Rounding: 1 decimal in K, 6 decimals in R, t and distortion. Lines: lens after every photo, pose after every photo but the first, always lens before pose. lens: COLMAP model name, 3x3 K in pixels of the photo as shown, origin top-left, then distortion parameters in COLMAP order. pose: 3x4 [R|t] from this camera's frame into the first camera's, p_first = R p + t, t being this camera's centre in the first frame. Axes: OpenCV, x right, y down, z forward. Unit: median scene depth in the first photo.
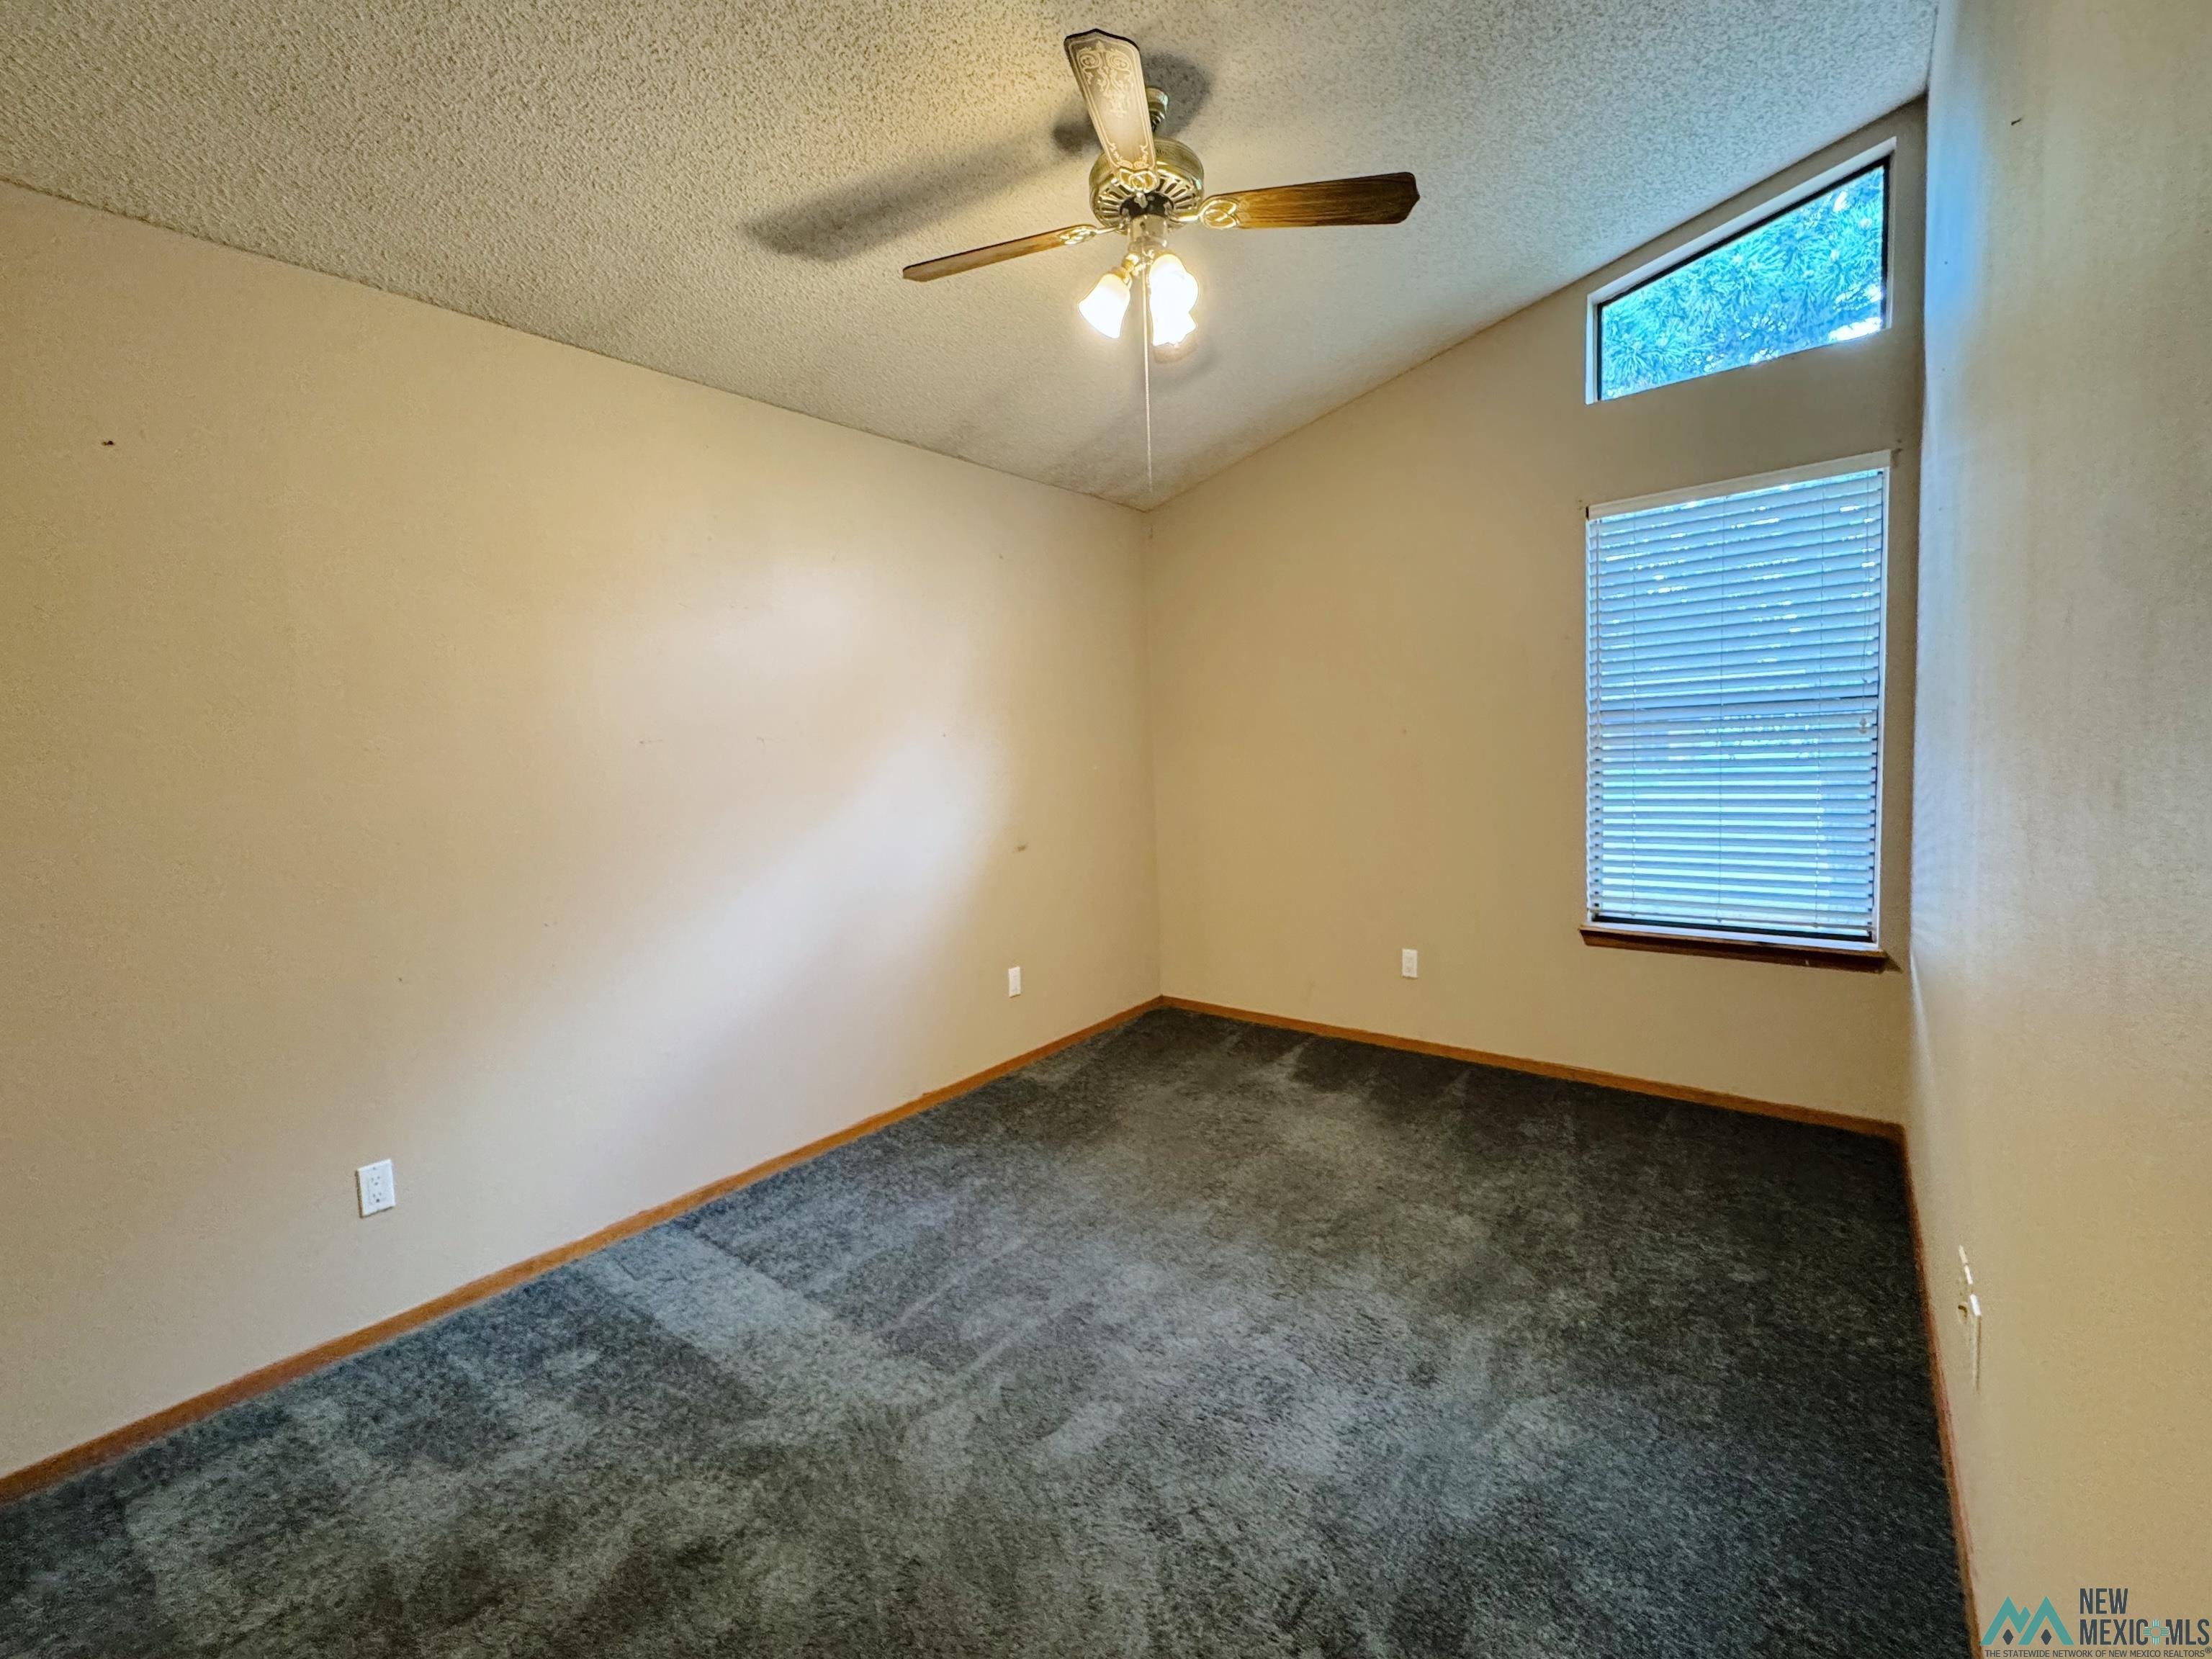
lens RADIAL K [[876.9, 0, 1113.4], [0, 876.9, 824.0], [0, 0, 1]] dist [-0.002764, -0.000215]
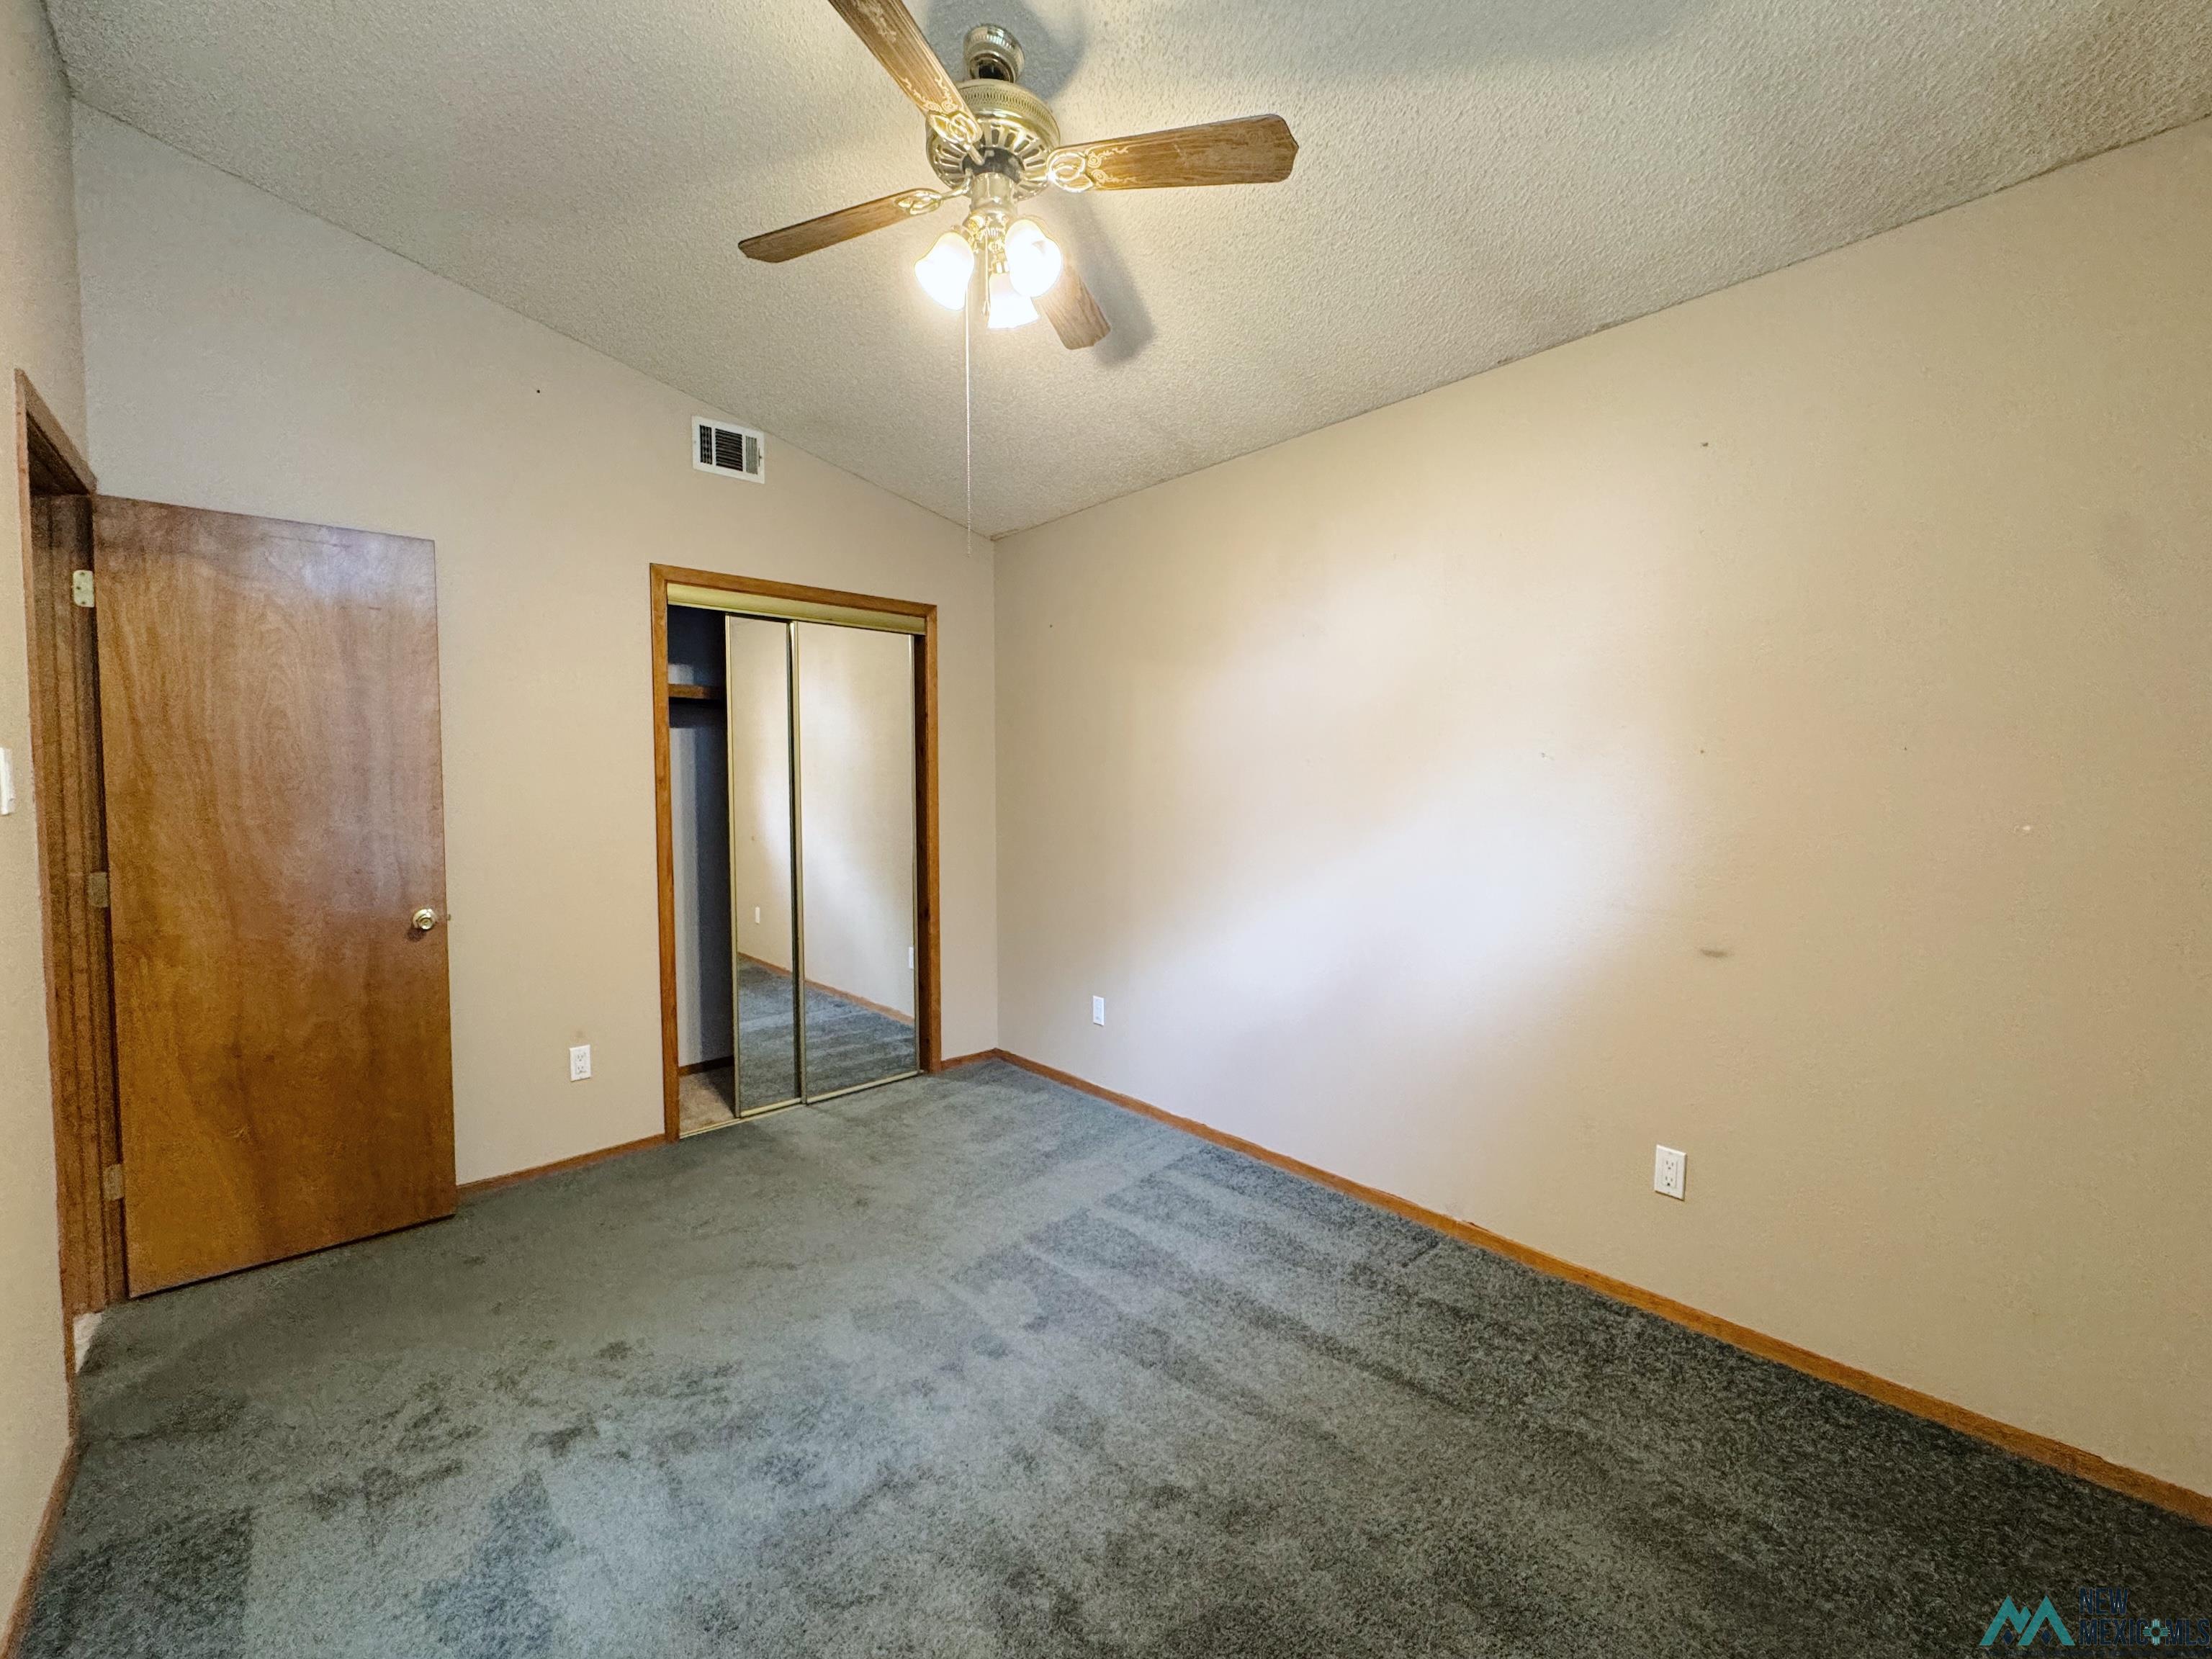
lens RADIAL K [[876.9, 0, 1110.0], [0, 876.9, 819.8], [0, 0, 1]] dist [-0.002764, -0.000215]
pose [[-0.137373, 0.089010, -0.986512, 0.842112], [-0.072122, 0.992412, 0.099586, -0.145652], [0.987890, 0.084829, -0.129911, 1.156073]]
